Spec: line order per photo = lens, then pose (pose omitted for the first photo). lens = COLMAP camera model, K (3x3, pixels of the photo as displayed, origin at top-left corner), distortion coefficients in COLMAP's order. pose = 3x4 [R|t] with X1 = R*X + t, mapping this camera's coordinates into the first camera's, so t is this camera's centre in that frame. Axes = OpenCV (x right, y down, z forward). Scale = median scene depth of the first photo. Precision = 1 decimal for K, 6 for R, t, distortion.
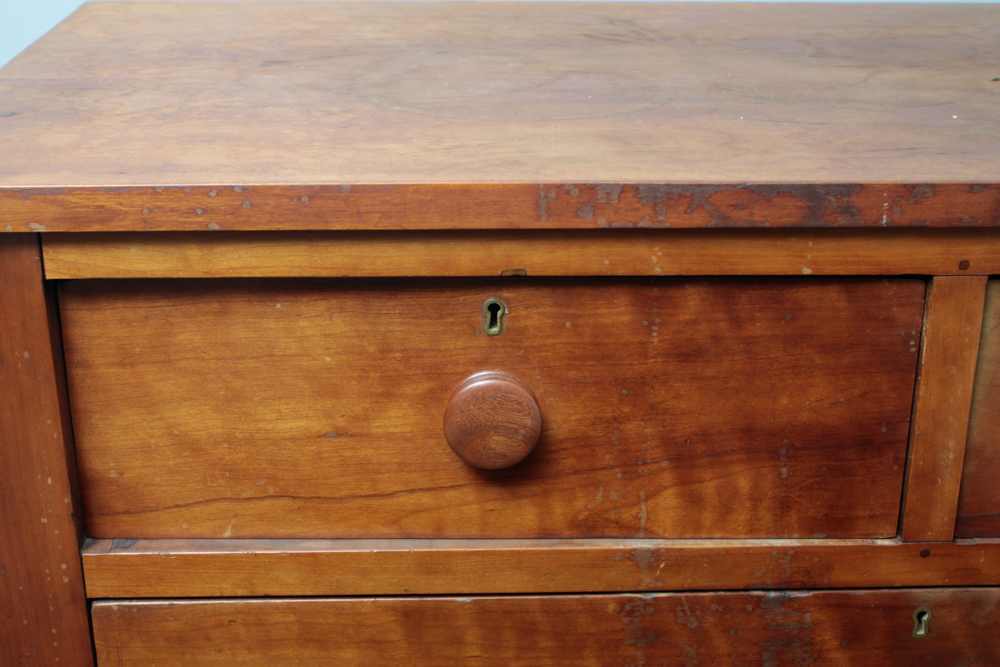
lens RADIAL K [[1490.6, 0, 498.7], [0, 1490.6, 336.3], [0, 0, 1]] dist [-0.007362, 0.000000]
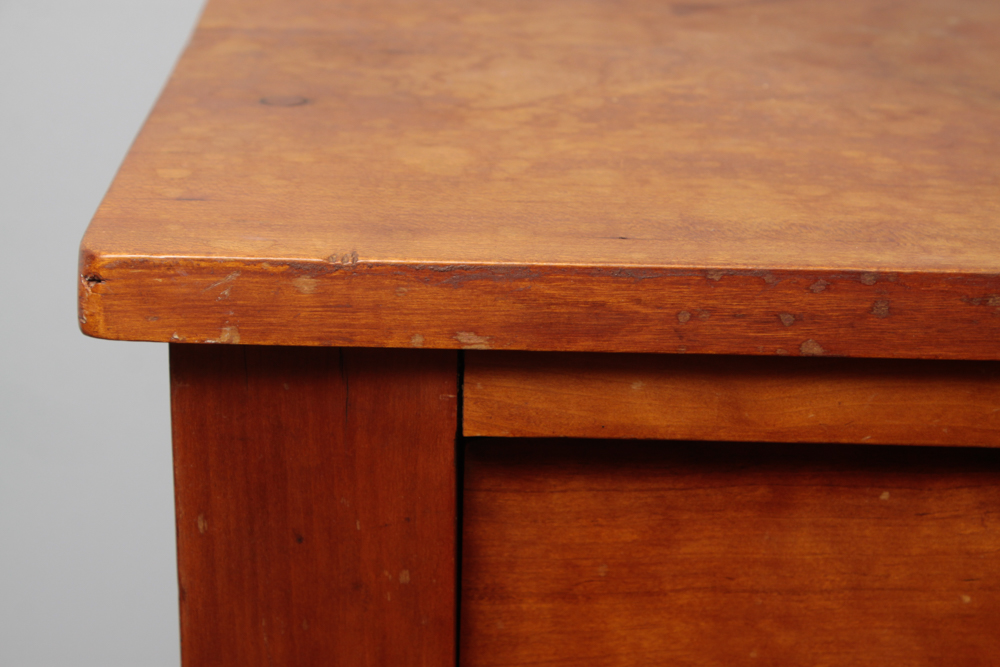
lens RADIAL K [[2376.7, 0, 500.5], [0, 2376.7, 331.4], [0, 0, 1]] dist [0.020977, 0.000000]
pose [[0.999452, 0.029416, -0.015175, -0.279301], [-0.029811, 0.999204, -0.026494, -0.053294], [0.014384, 0.026932, 0.999534, 0.171234]]
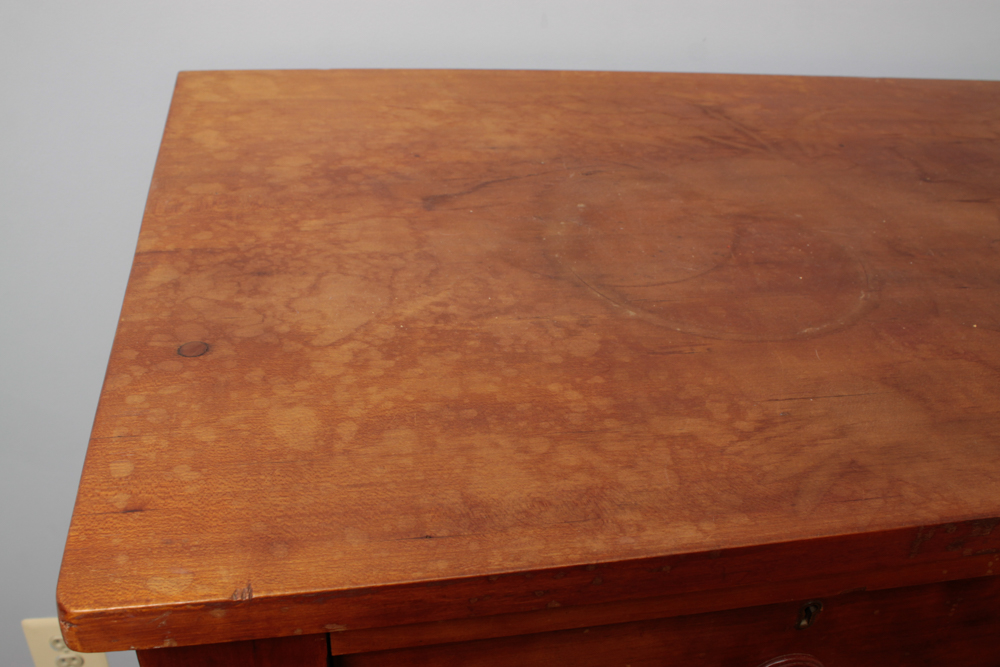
lens RADIAL K [[957.2, 0, 501.5], [0, 957.2, 343.3], [0, 0, 1]] dist [-0.093418, 0.000000]
pose [[0.984683, -0.036738, 0.170438, -0.294183], [-0.004090, 0.972413, 0.233232, -0.323519], [-0.174304, -0.230357, 0.957368, 0.530726]]
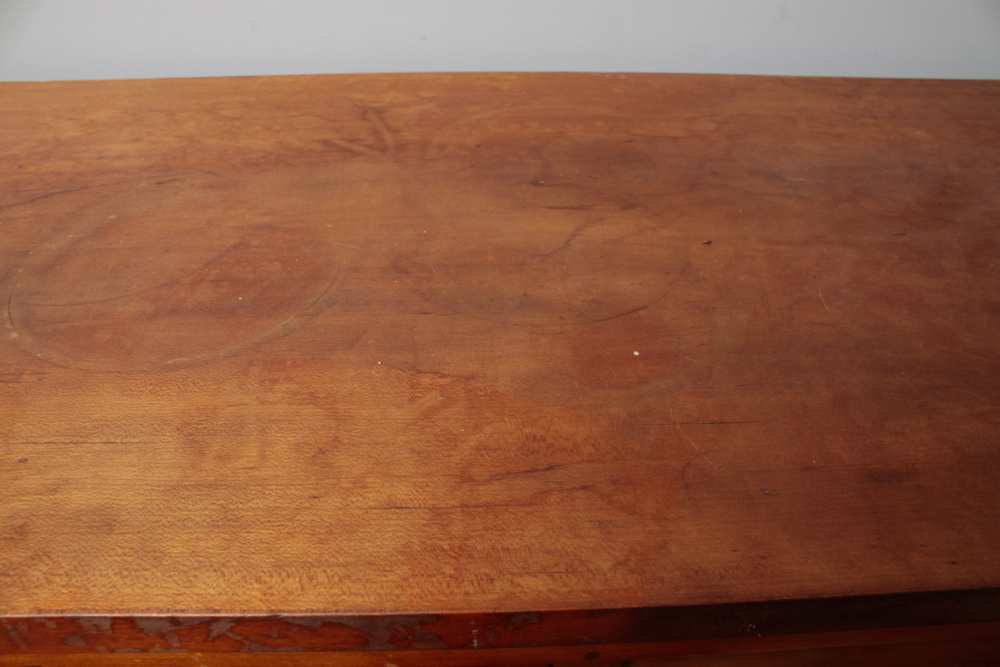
lens RADIAL K [[811.6, 0, 503.9], [0, 811.6, 343.2], [0, 0, 1]] dist [-0.142320, 0.107097]
pose [[0.999989, -0.002840, -0.003829, 0.272615], [0.003790, 0.960799, 0.277220, -0.329462], [0.002892, -0.277231, 0.960799, 0.654342]]
